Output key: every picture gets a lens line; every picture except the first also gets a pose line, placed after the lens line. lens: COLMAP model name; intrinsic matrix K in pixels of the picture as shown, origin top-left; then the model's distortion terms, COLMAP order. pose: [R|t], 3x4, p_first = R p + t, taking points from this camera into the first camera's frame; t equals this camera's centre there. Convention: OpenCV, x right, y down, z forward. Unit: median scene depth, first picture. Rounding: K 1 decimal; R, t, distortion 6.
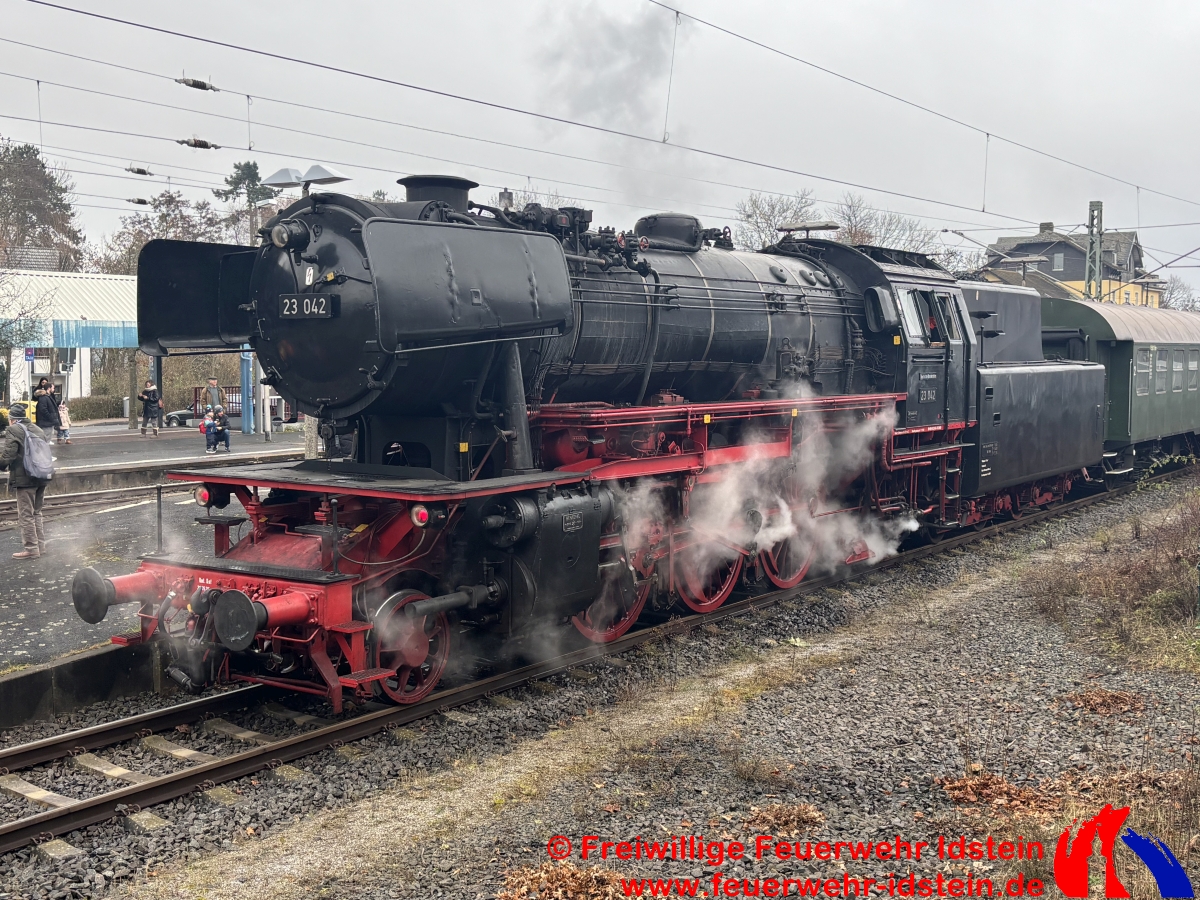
lens RADIAL K [[1400.6, 0, 600.0], [0, 1400.6, 450.0], [0, 0, 1]] dist [0.083851, -0.035217]
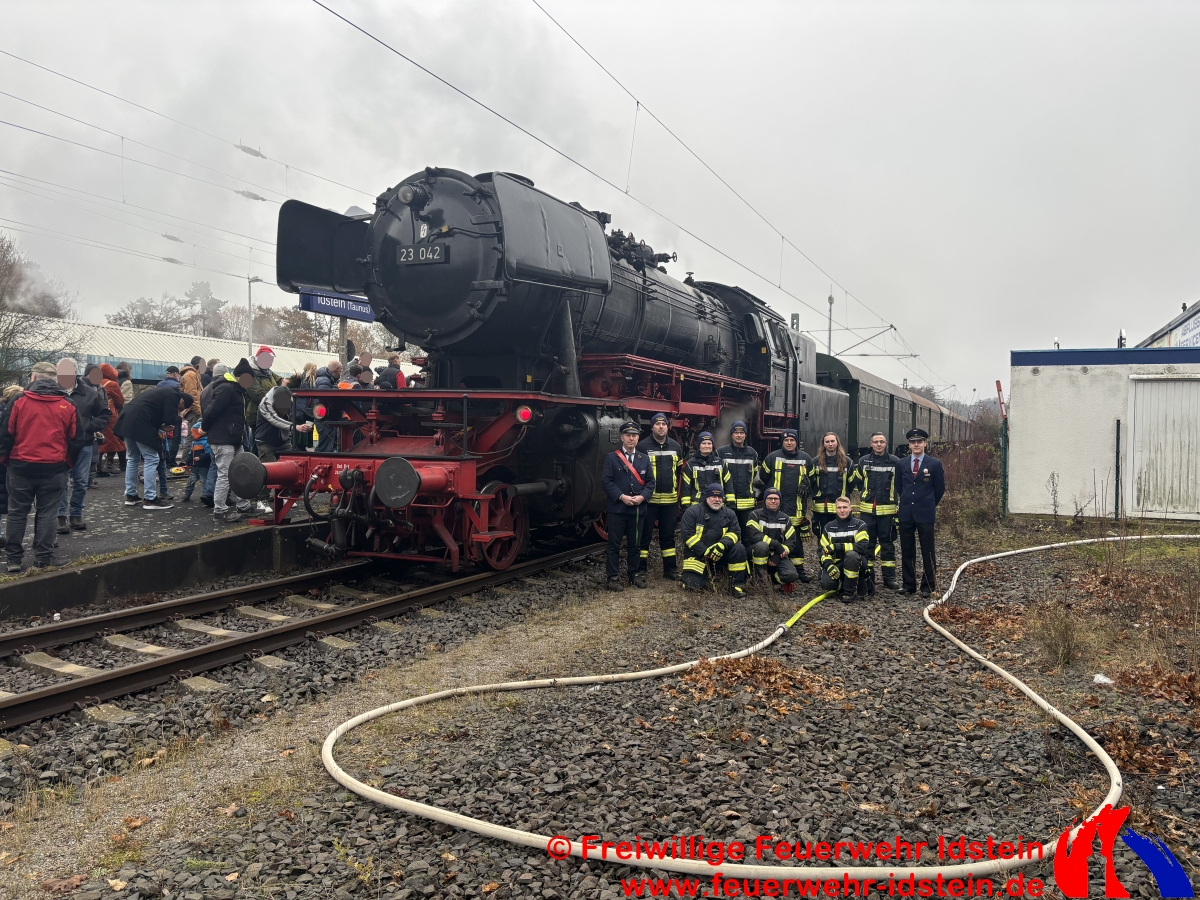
lens RADIAL K [[897.0, 0, 600.0], [0, 897.0, 450.0], [0, 0, 1]] dist [0.090726, -0.124774]
pose [[0.981376, 0.012908, 0.191663, -0.202671], [-0.002609, 0.998543, -0.053892, 0.115279], [-0.192079, 0.052388, 0.979980, 0.182929]]
